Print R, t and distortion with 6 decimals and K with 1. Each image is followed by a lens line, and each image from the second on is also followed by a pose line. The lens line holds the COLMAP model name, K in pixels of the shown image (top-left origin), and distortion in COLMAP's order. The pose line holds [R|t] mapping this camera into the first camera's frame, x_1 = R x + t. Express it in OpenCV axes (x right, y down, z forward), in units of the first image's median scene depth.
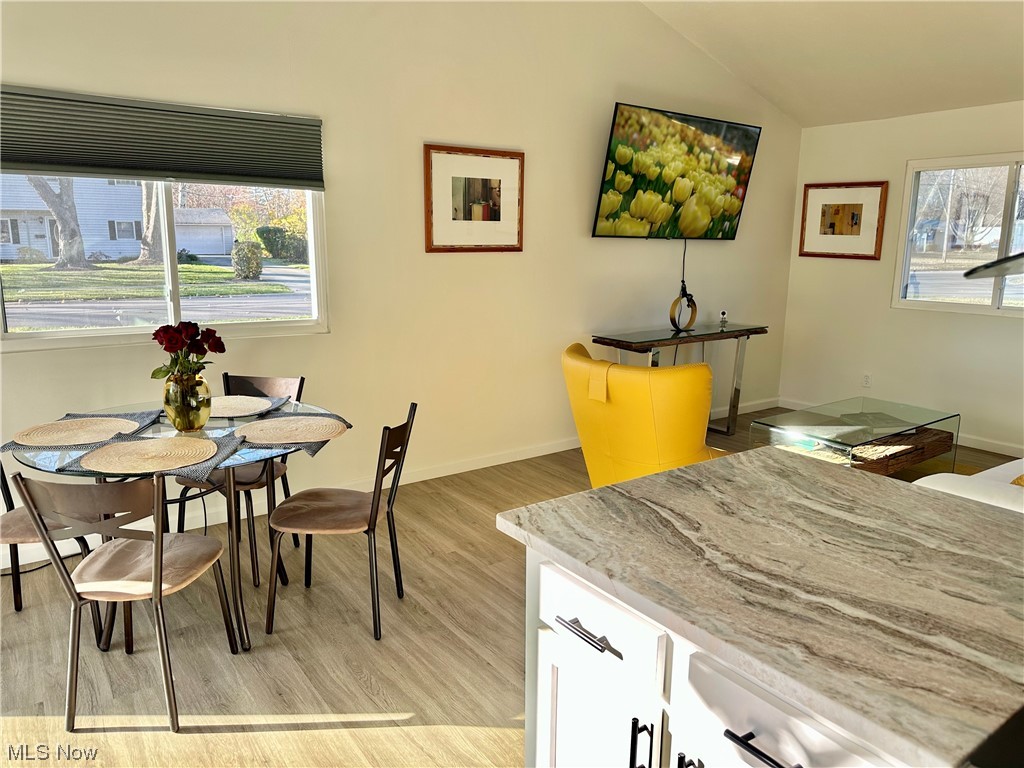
lens RADIAL K [[716.2, 0, 516.7], [0, 716.2, 384.3], [0, 0, 1]] dist [0.090938, -0.123606]
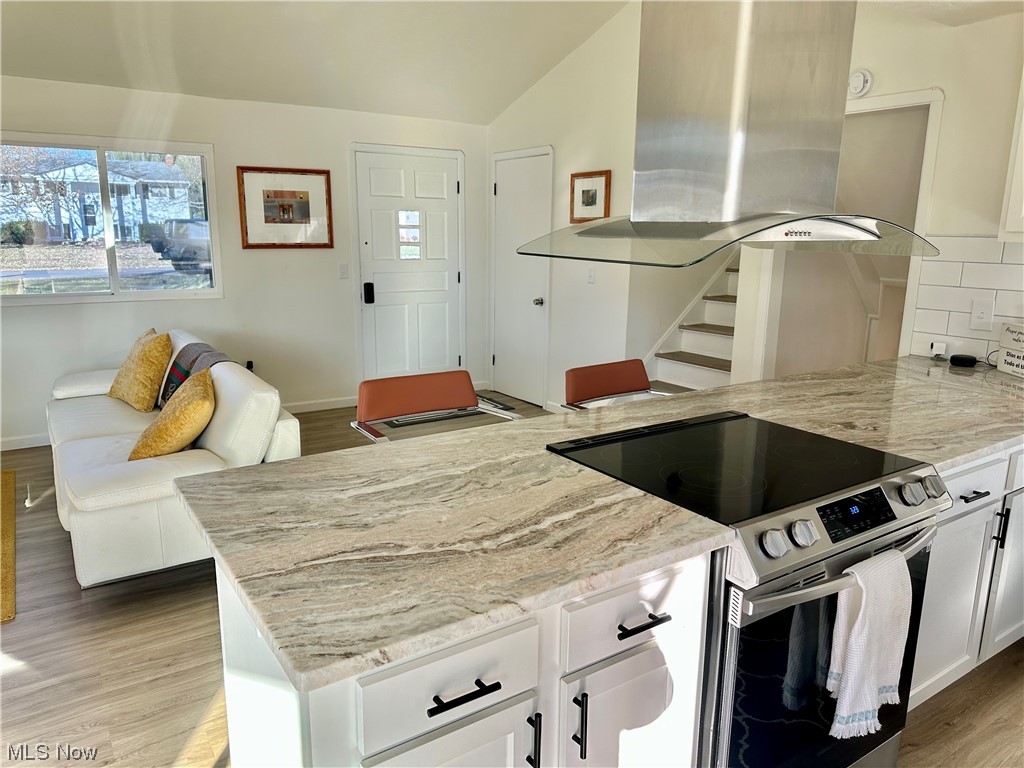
lens RADIAL K [[713.3, 0, 510.3], [0, 713.3, 388.0], [0, 0, 1]] dist [0.131396, -0.194252]
pose [[0.032145, -0.221491, 0.974632, -0.205908], [0.187622, 0.959138, 0.211782, -0.057126], [-0.981715, 0.176054, 0.072388, 0.249673]]
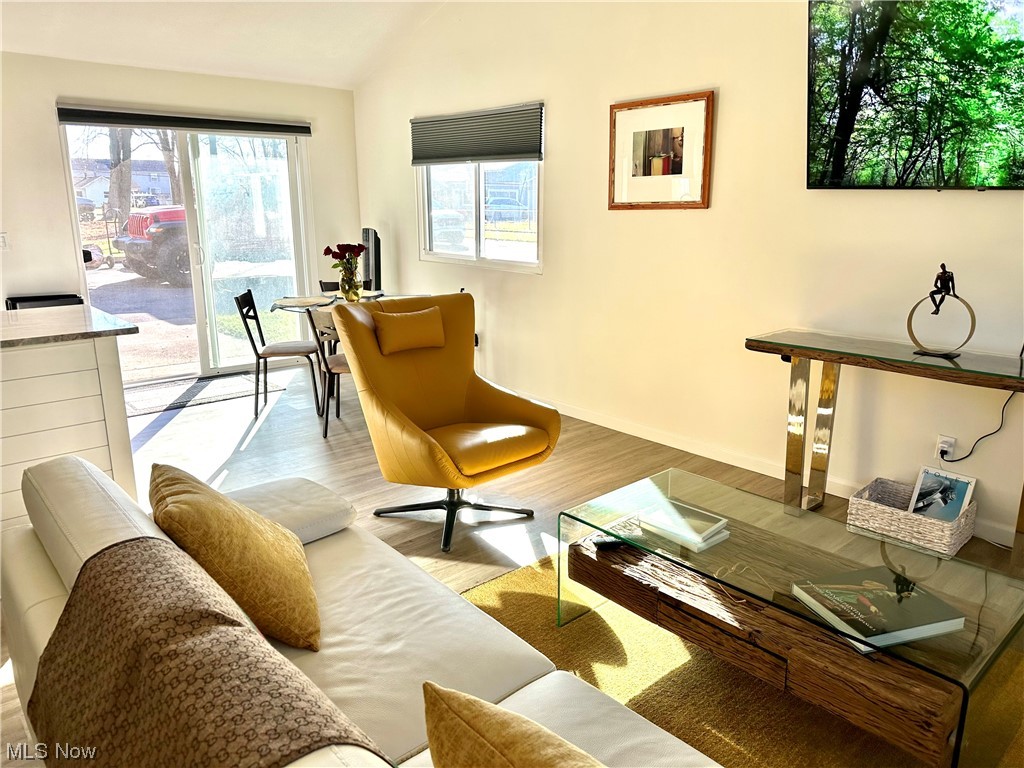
lens RADIAL K [[716.2, 0, 516.7], [0, 716.2, 384.3], [0, 0, 1]] dist [0.090938, -0.123606]
pose [[0.111737, 0.235053, -0.965539, 0.918461], [-0.196538, 0.957658, 0.210390, -0.132075], [0.974109, 0.166257, 0.153203, 0.738355]]
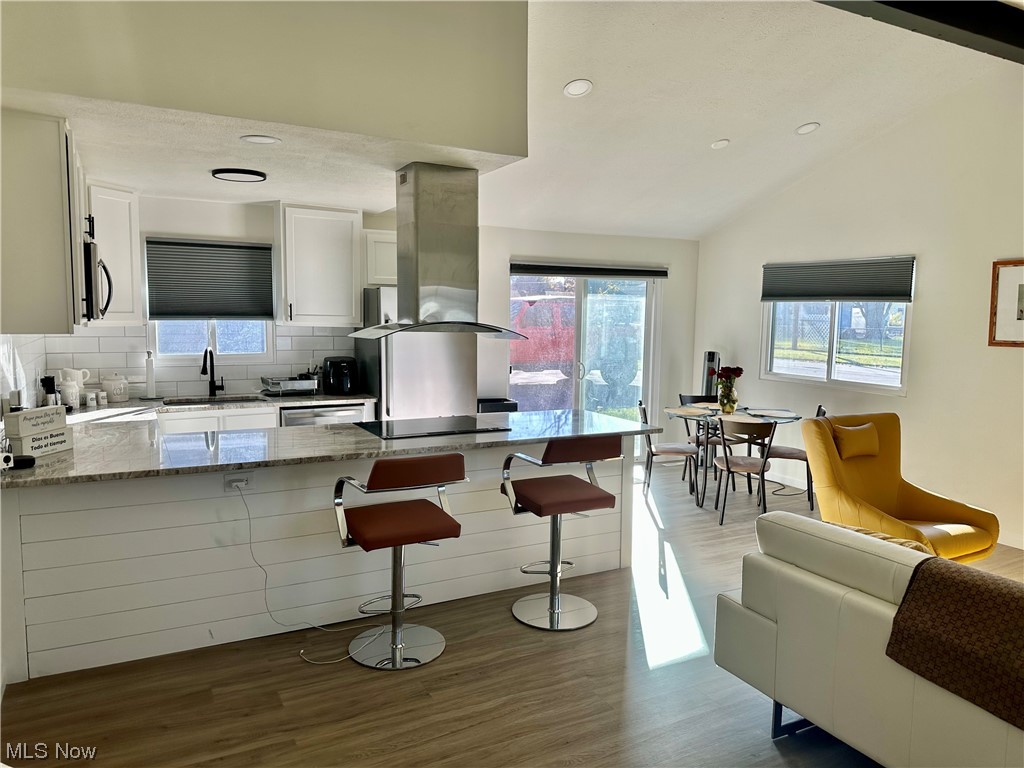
lens RADIAL K [[713.3, 0, 510.3], [0, 713.3, 388.0], [0, 0, 1]] dist [0.131396, -0.194252]
pose [[-0.131121, 0.094533, -0.986849, 1.182978], [-0.210205, 0.970158, 0.120863, -0.091493], [0.968825, 0.223288, -0.107337, 0.358013]]
